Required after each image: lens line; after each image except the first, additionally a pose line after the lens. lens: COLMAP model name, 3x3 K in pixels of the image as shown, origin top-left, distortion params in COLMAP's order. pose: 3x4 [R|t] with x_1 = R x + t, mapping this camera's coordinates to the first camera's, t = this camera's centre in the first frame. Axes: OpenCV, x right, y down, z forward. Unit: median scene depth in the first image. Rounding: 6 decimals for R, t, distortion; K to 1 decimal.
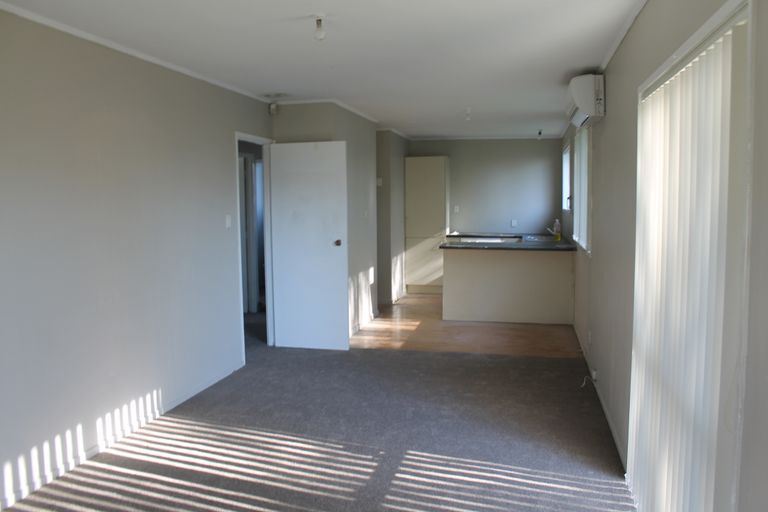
lens RADIAL K [[672.7, 0, 384.0], [0, 672.7, 256.0], [0, 0, 1]] dist [-0.003569, -0.000801]
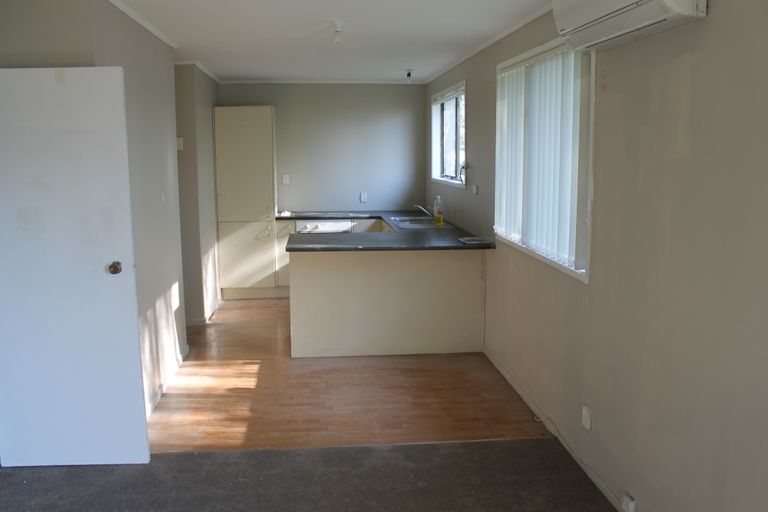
lens RADIAL K [[684.1, 0, 384.0], [0, 684.1, 256.0], [0, 0, 1]] dist [-0.120141, 0.007580]
pose [[0.953562, -0.046789, 0.297542, -0.017625], [0.028469, 0.997439, 0.065610, -0.040319], [-0.299850, -0.054093, 0.952452, 0.323191]]
